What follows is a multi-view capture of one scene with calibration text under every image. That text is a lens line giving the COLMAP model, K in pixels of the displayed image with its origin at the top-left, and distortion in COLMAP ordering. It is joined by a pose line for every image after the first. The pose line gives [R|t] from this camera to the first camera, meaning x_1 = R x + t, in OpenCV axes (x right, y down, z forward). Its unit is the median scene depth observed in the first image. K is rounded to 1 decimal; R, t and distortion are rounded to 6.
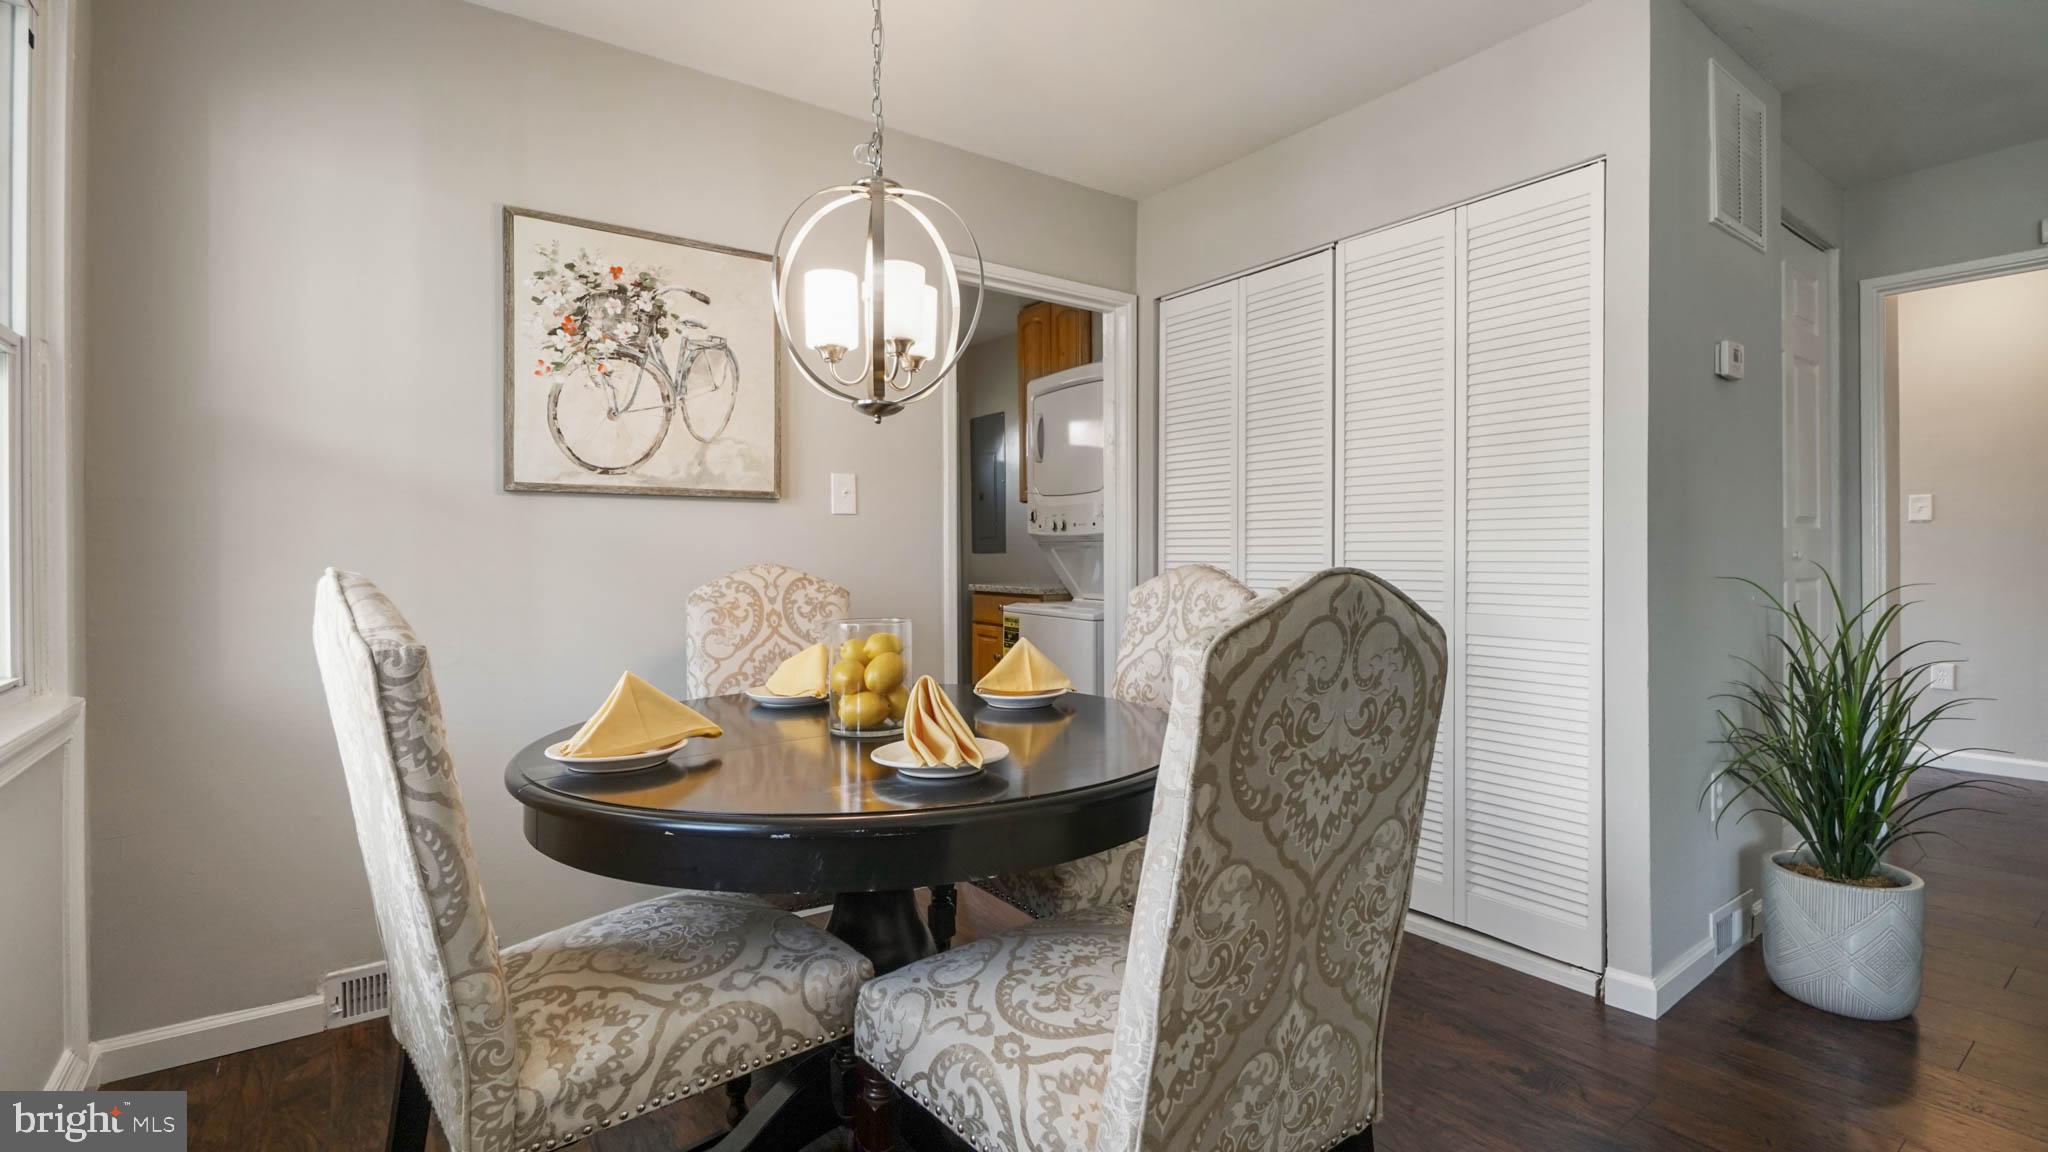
lens RADIAL K [[907.0, 0, 1024.0], [0, 907.0, 576.0], [0, 0, 1]] dist [0.000507, -0.000288]
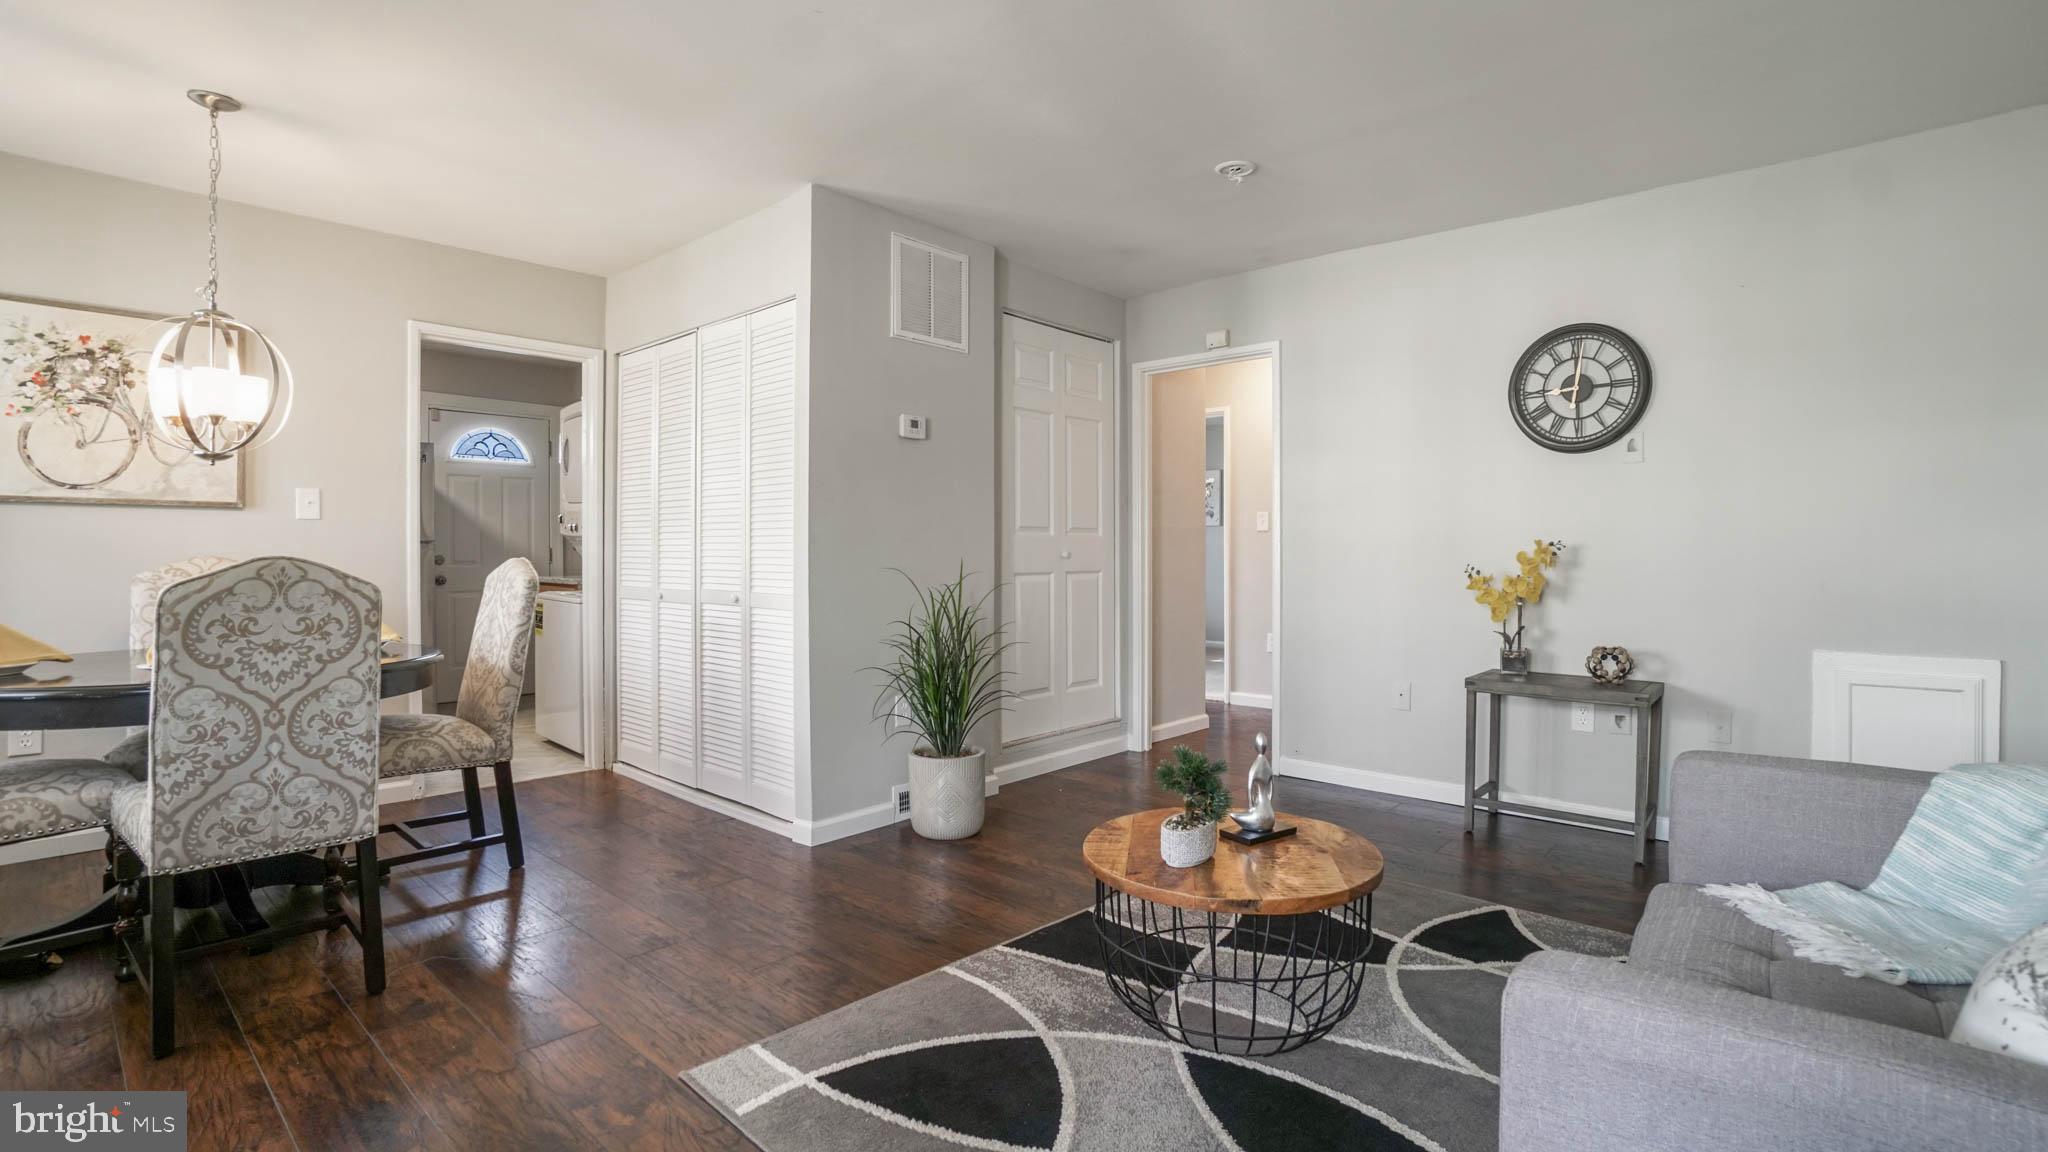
lens RADIAL K [[942.0, 0, 1024.0], [0, 942.0, 576.0], [0, 0, 1]] dist [-0.054049, 0.020967]
pose [[0.982175, 0.001802, 0.187962, 0.681599], [-0.002057, 0.999997, 0.001160, 0.012954], [-0.187960, -0.001526, 0.982176, -0.603856]]
